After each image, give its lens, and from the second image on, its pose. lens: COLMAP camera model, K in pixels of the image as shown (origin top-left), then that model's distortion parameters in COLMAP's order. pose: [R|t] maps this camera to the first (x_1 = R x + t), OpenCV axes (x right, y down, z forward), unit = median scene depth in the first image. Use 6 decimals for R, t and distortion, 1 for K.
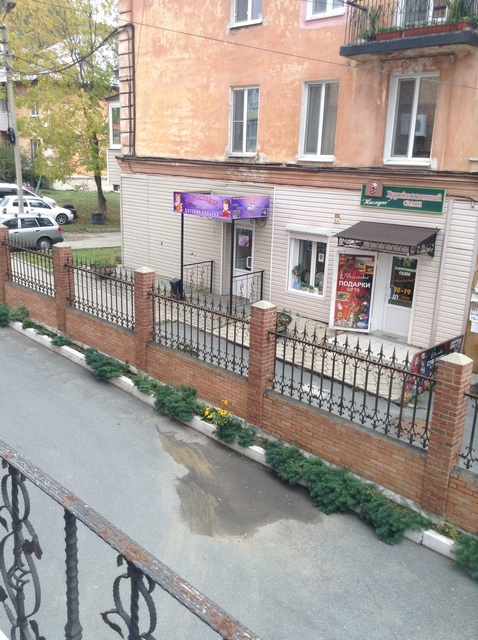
lens RADIAL K [[604.5, 0, 238.3], [0, 604.5, 320.3], [0, 0, 1]] dist [0.004429, 0.000000]
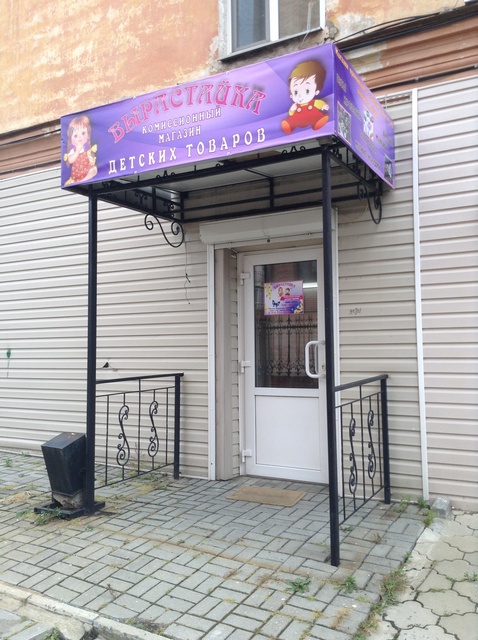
lens RADIAL K [[551.1, 0, 240.1], [0, 551.1, 319.5], [0, 0, 1]] dist [-0.005371, -0.009057]
pose [[0.958759, -0.025694, 0.283055, -0.096288], [0.117640, 0.942467, -0.312915, -0.030592], [-0.258731, 0.333309, 0.906622, 0.731408]]
